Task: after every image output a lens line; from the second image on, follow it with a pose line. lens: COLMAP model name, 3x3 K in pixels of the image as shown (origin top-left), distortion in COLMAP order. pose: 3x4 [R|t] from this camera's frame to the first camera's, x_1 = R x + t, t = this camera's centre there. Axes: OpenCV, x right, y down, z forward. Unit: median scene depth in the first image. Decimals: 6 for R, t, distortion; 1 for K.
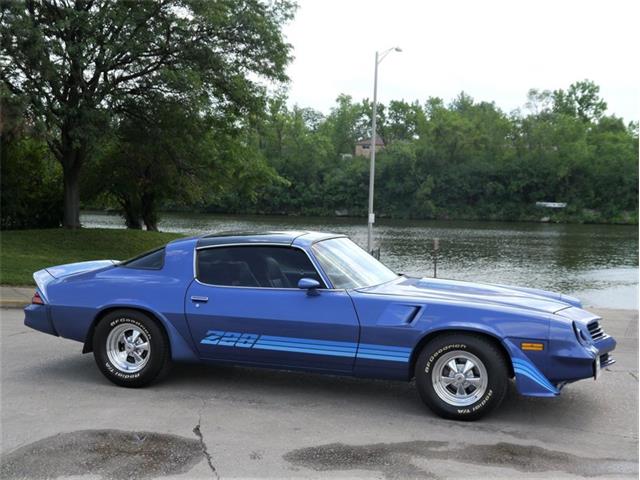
lens RADIAL K [[932.1, 0, 308.7], [0, 932.1, 239.4], [0, 0, 1]] dist [-0.051985, -0.000078]
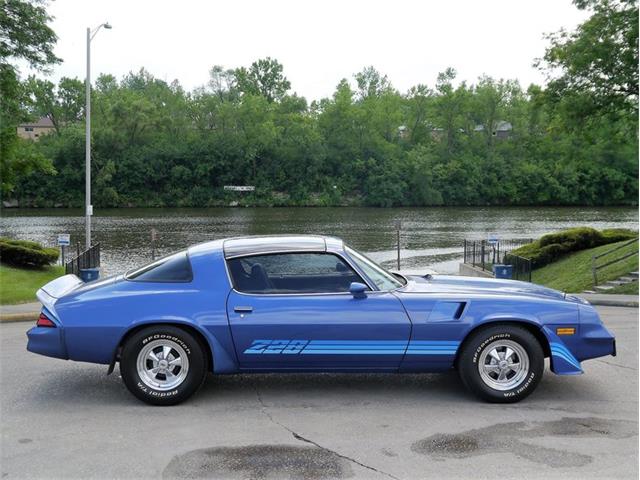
lens RADIAL K [[1010.3, 0, 305.5], [0, 1010.3, 240.4], [0, 0, 1]] dist [-0.033910, 0.009200]
pose [[0.937992, -0.044364, 0.343806, -0.412658], [0.039658, 0.998999, 0.020711, -0.028363], [-0.344381, -0.005792, 0.938812, -0.033740]]
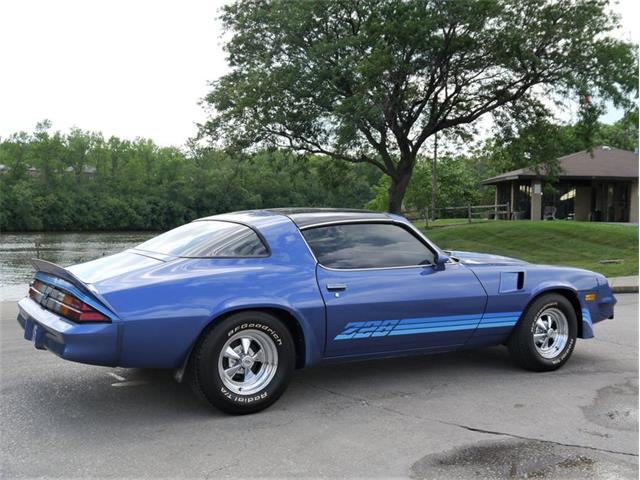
lens RADIAL K [[763.5, 0, 316.6], [0, 763.5, 236.8], [0, 0, 1]] dist [-0.035529, 0.001304]
pose [[0.644583, -0.038486, 0.763565, -0.634180], [0.045181, 0.998904, 0.012207, 0.009775], [-0.763198, 0.026630, 0.645616, 0.557984]]
